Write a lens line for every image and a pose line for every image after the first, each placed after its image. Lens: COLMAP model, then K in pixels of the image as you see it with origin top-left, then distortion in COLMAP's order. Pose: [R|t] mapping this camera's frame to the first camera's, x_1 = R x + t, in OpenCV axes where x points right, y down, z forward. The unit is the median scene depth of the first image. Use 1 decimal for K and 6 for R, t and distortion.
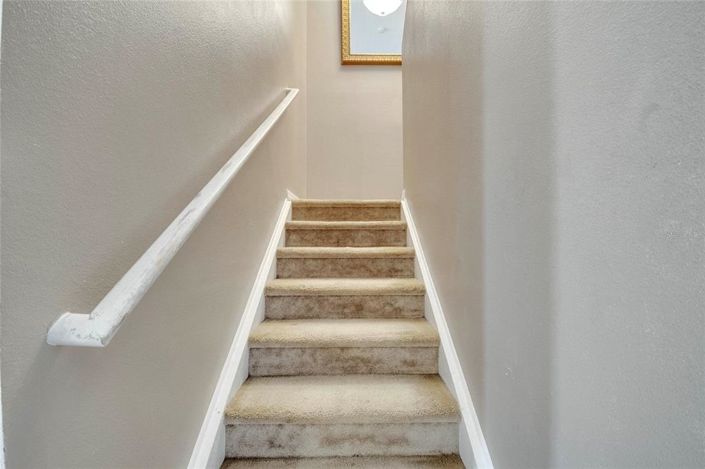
lens RADIAL K [[316.1, 0, 360.7], [0, 316.1, 238.1], [0, 0, 1]] dist [0.001257, -0.014375]
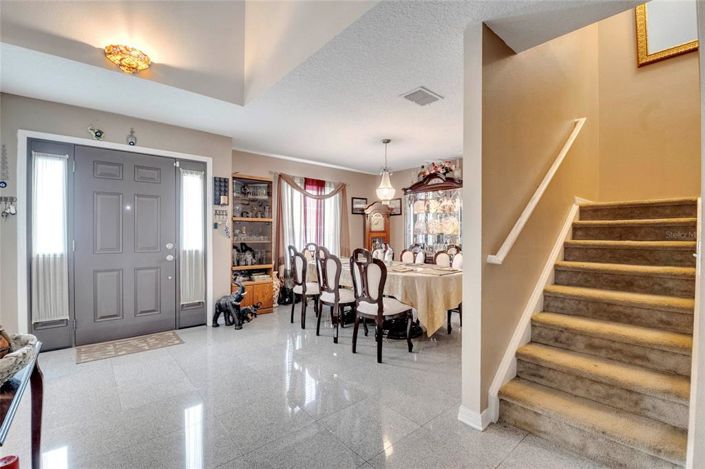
lens RADIAL K [[316.1, 0, 360.7], [0, 316.1, 238.1], [0, 0, 1]] dist [0.001257, -0.014375]
pose [[0.652397, 0.010606, -0.757803, 0.223908], [0.001543, 0.999881, 0.015322, -0.003259], [0.757876, -0.011165, 0.652303, -0.662047]]
